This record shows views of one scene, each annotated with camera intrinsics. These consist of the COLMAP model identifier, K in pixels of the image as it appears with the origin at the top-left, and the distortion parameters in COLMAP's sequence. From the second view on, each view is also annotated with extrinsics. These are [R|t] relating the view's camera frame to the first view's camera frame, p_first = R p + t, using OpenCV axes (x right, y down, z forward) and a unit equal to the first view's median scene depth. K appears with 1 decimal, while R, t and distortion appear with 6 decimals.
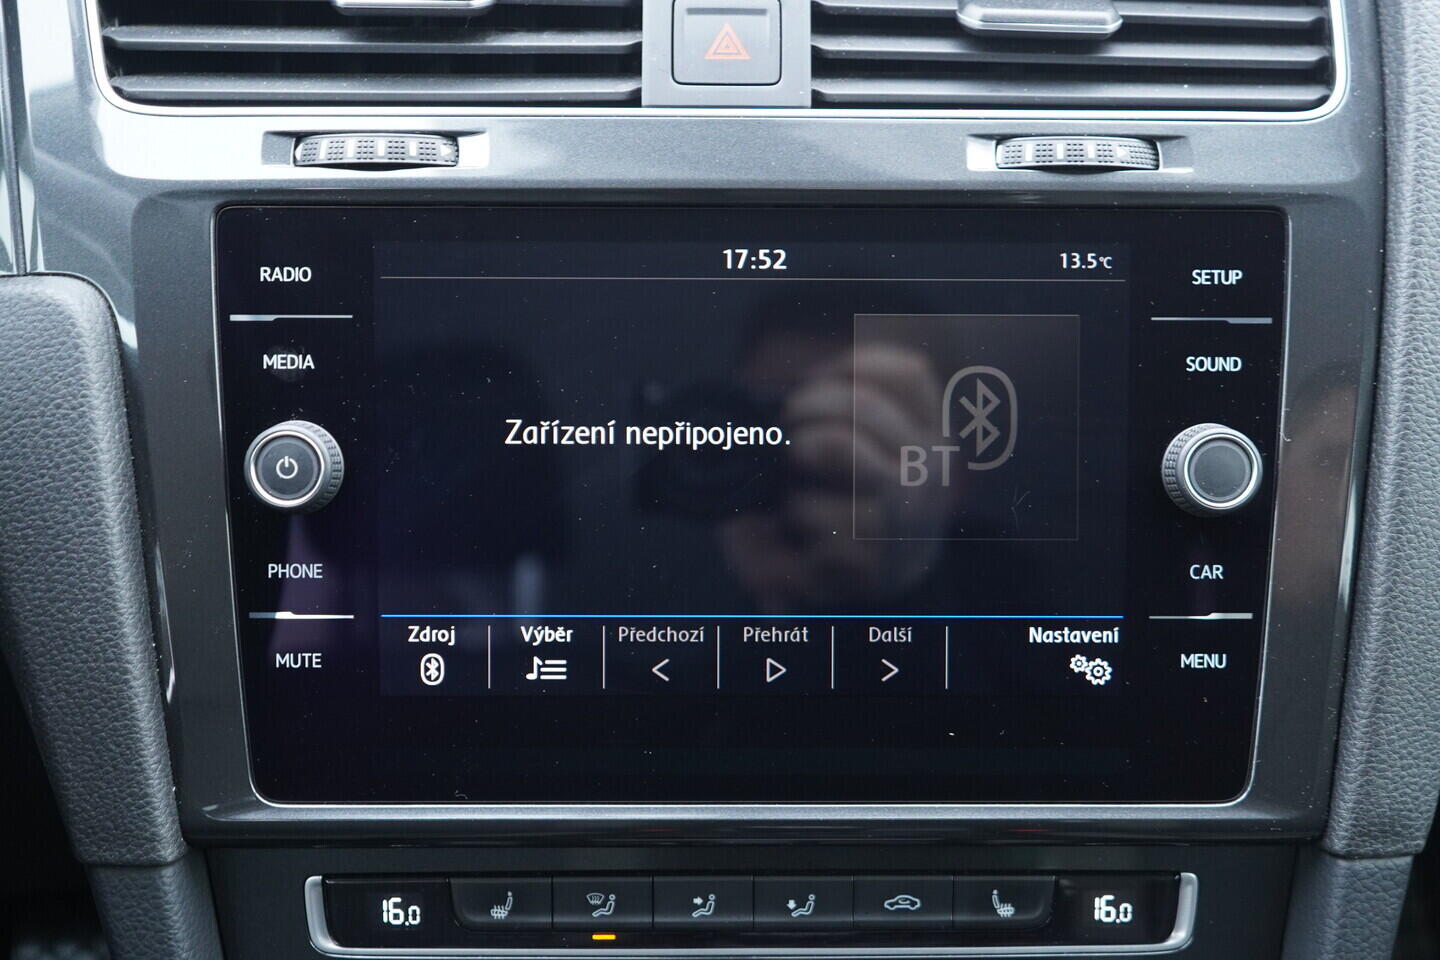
lens RADIAL K [[1463.6, 0, 727.2], [0, 1463.6, 484.2], [0, 0, 1]] dist [0.000004, 0.000000]
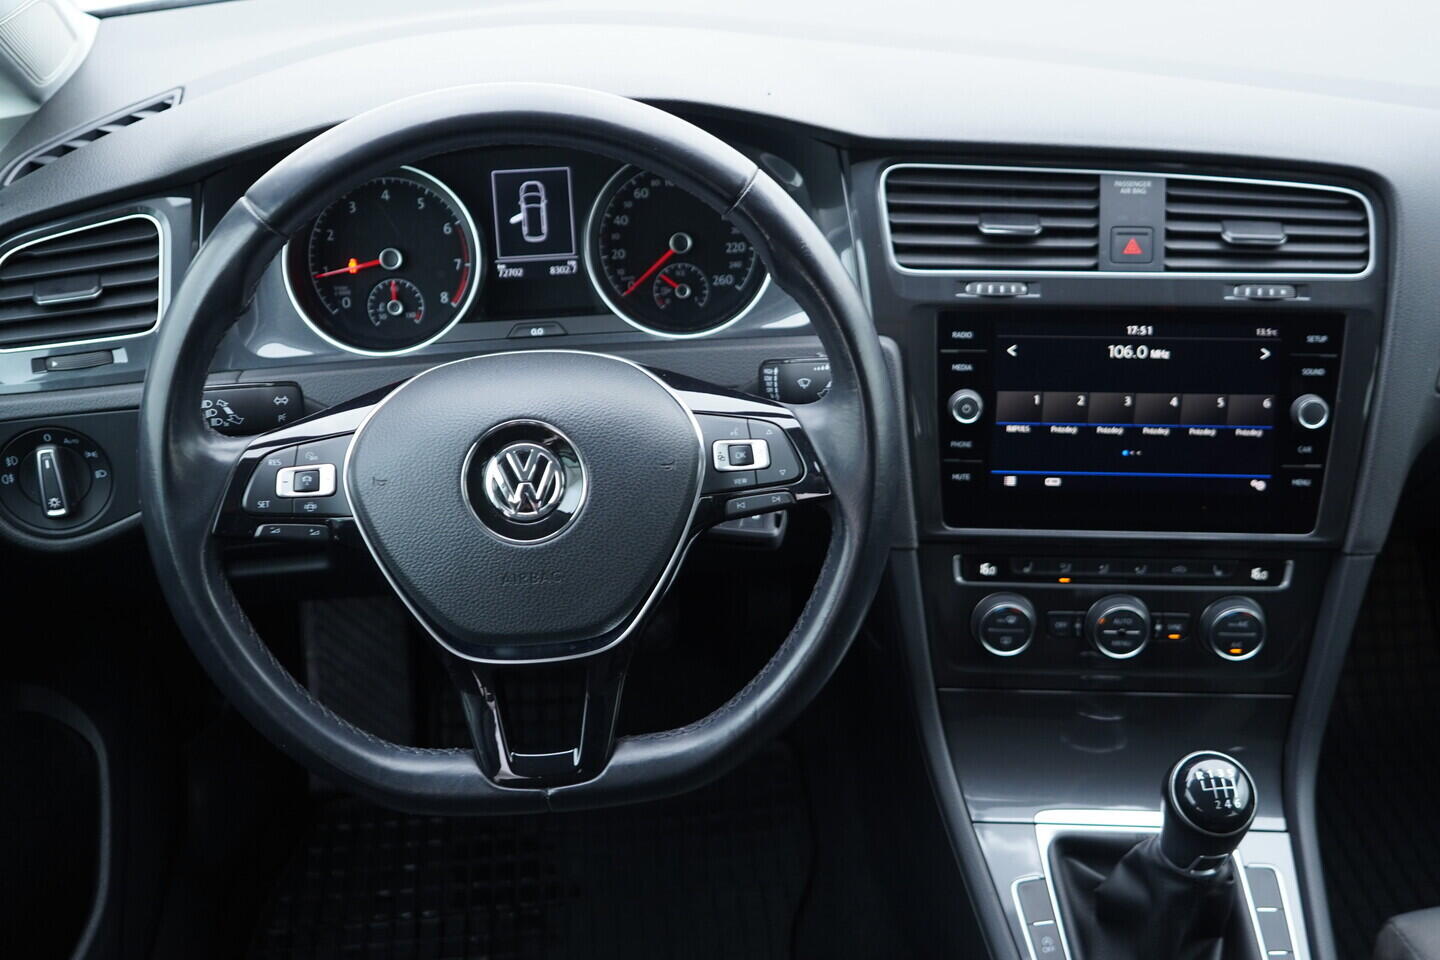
lens RADIAL K [[1463.6, 0, 718.8], [0, 1463.6, 483.0], [0, 0, 1]] dist [0.000004, 0.000000]
pose [[0.997869, 0.016739, -0.063058, -0.569178], [-0.006179, 0.986429, 0.164073, -0.311033], [0.064948, -0.163334, 0.984431, -1.704145]]
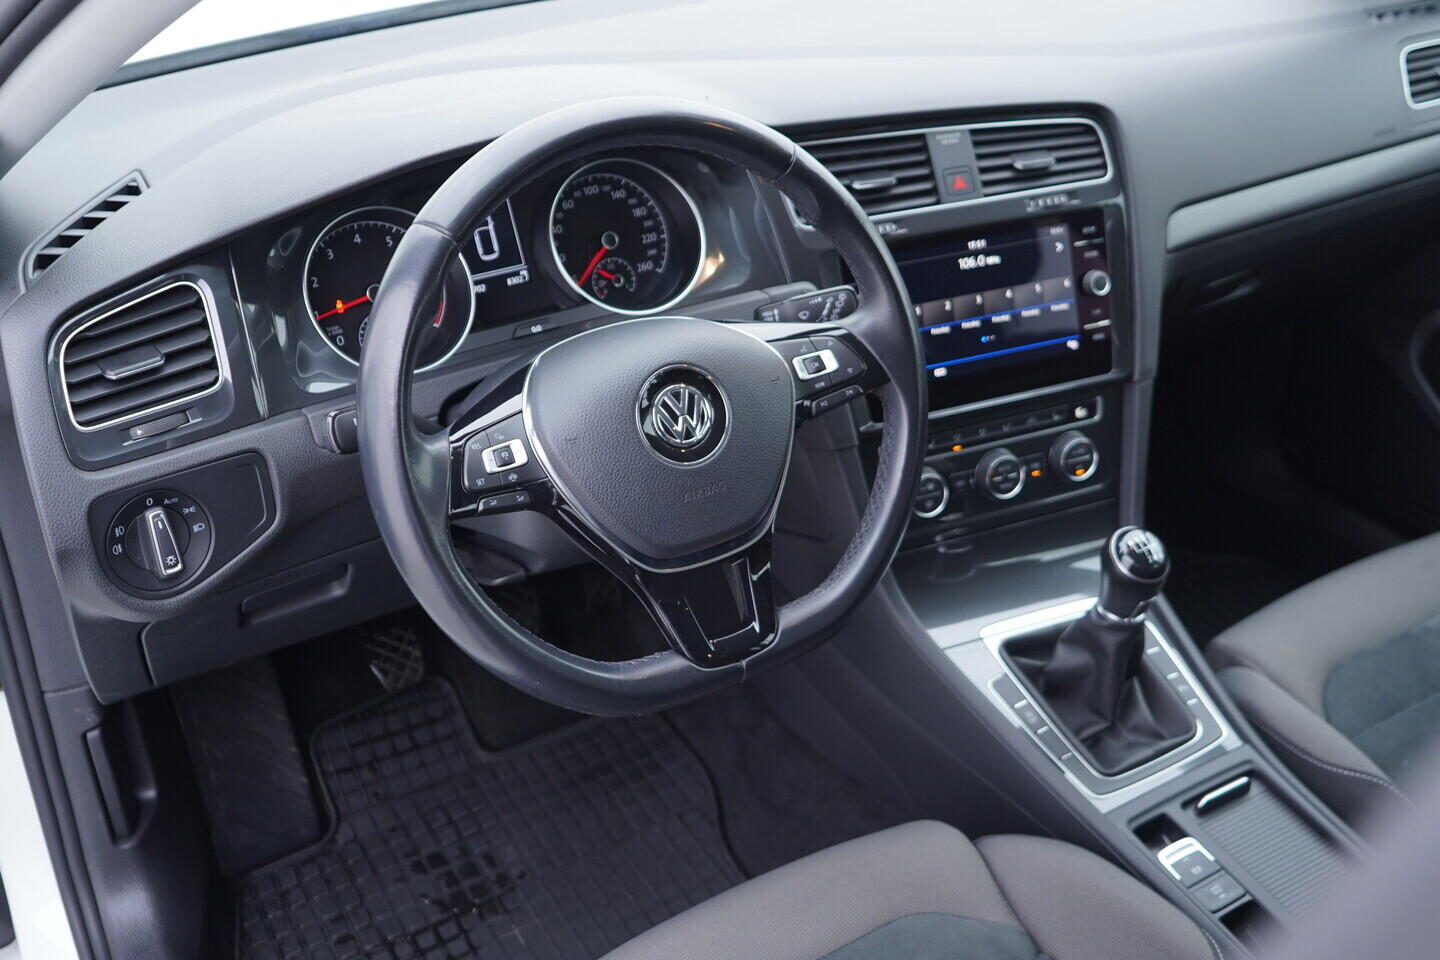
lens RADIAL K [[1463.6, 0, 717.3], [0, 1463.6, 472.4], [0, 0, 1]] dist [0.000004, 0.000000]
pose [[0.927040, -0.203832, 0.314722, -1.756464], [0.164441, 0.975326, 0.147303, -0.239588], [-0.336981, -0.084803, 0.937684, -2.102490]]
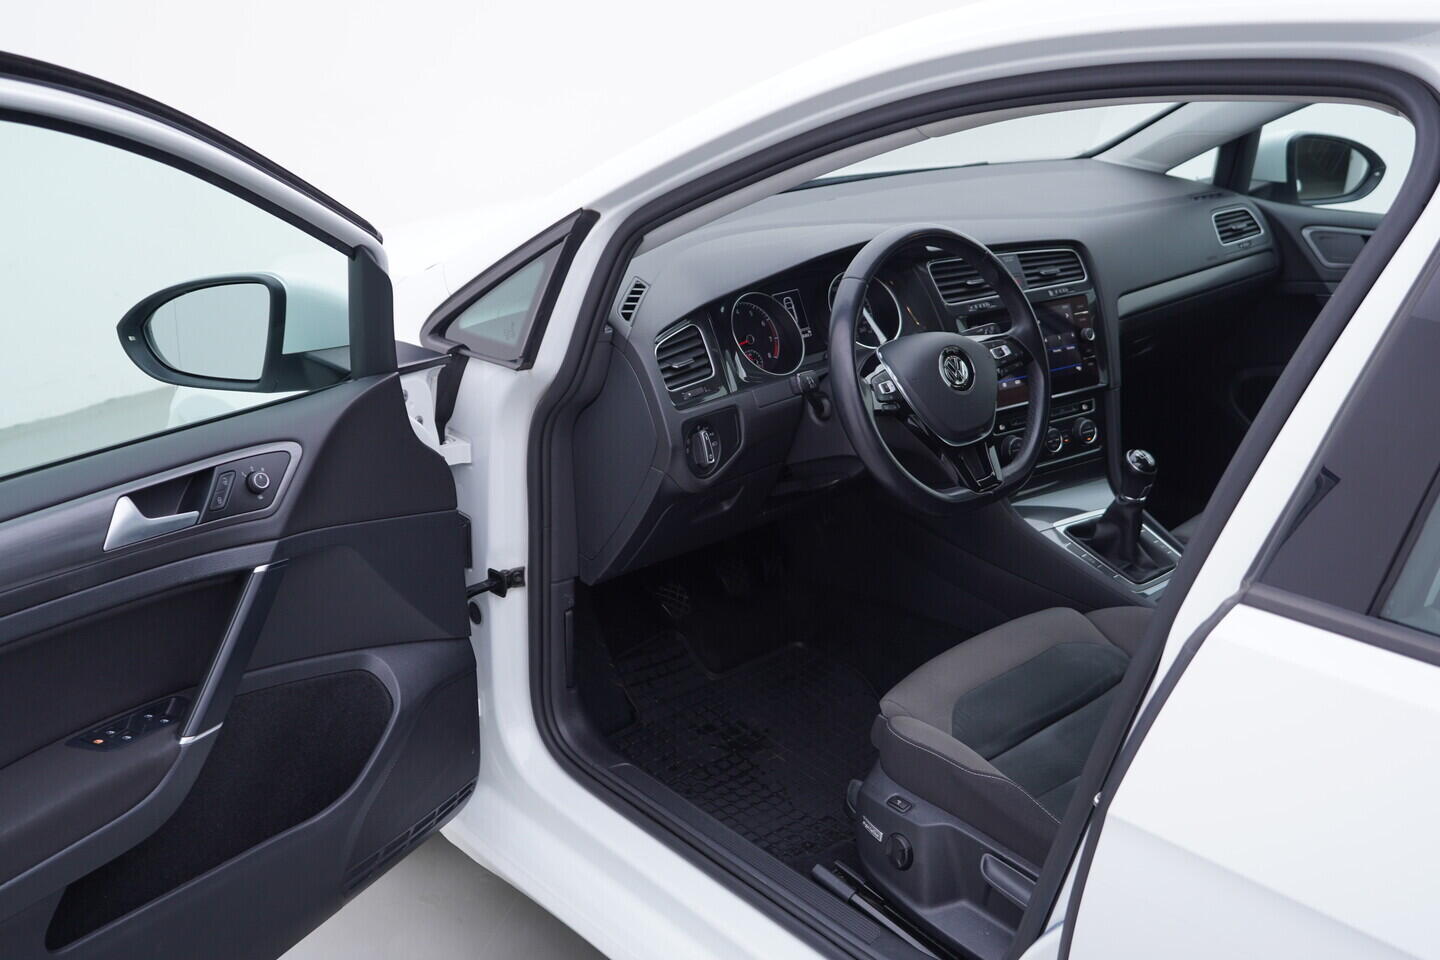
lens RADIAL K [[1463.6, 0, 719.8], [0, 1463.6, 471.8], [0, 0, 1]] dist [0.000004, 0.000000]
pose [[0.843255, -0.199053, 0.499298, -4.470847], [0.220209, 0.975306, 0.016915, 0.114668], [-0.490336, 0.095687, 0.866265, -3.842822]]
